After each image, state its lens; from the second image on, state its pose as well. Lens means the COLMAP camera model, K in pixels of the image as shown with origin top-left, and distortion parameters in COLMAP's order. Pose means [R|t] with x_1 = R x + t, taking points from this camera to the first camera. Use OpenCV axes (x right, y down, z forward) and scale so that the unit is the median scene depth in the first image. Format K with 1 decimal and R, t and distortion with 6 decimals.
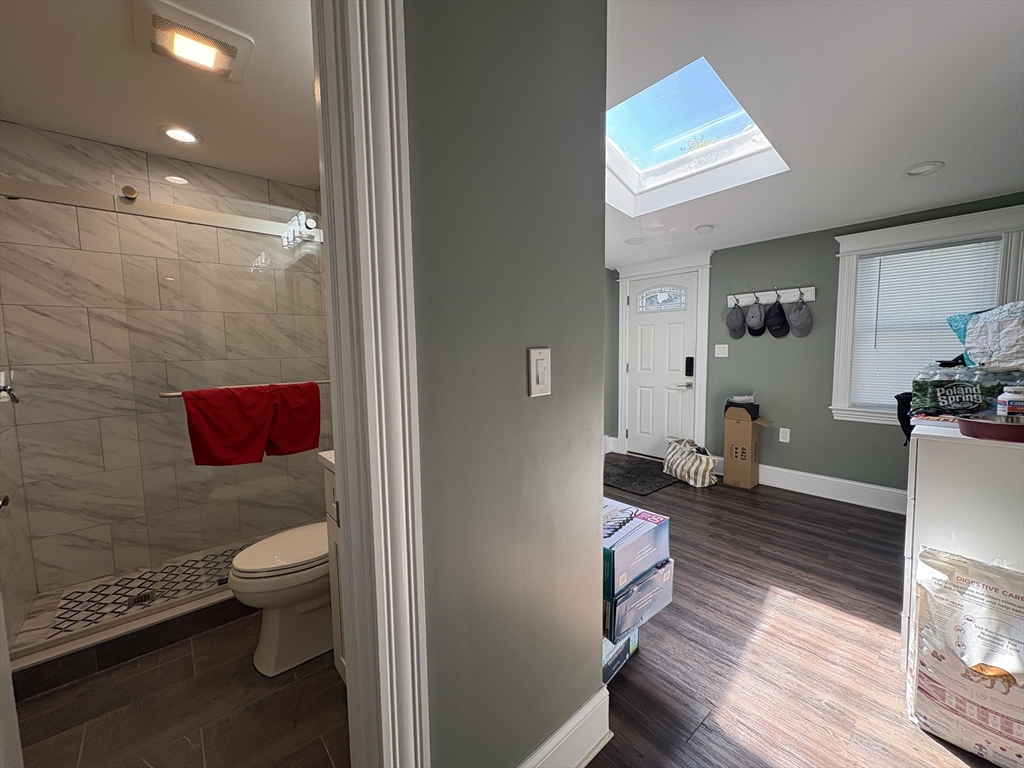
lens RADIAL K [[406.8, 0, 510.8], [0, 406.8, 385.2], [0, 0, 1]] dist [0.000482, -0.000190]
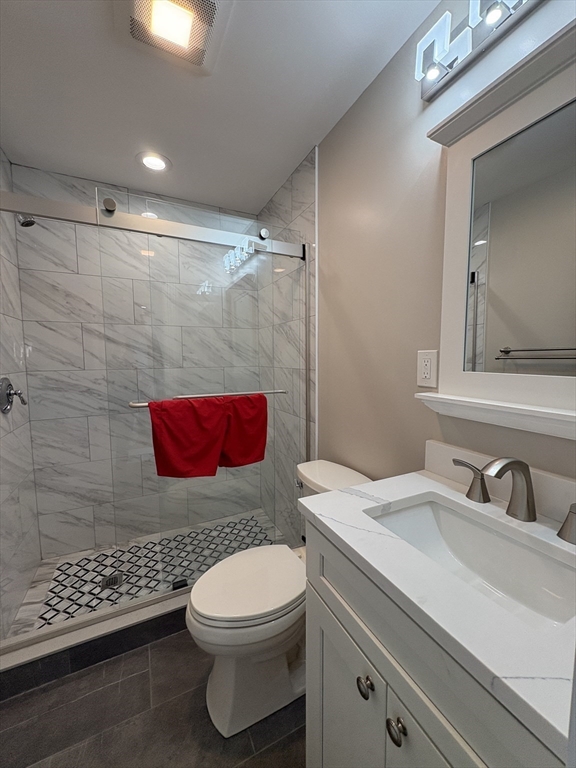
lens RADIAL K [[305.1, 0, 287.5], [0, 305.1, 383.5], [0, 0, 1]] dist [0.000482, -0.000190]
pose [[0.968423, 0.029673, -0.247541, -0.287919], [-0.029866, 0.999549, 0.002973, -0.043057], [0.247518, 0.004514, 0.968873, 0.352432]]
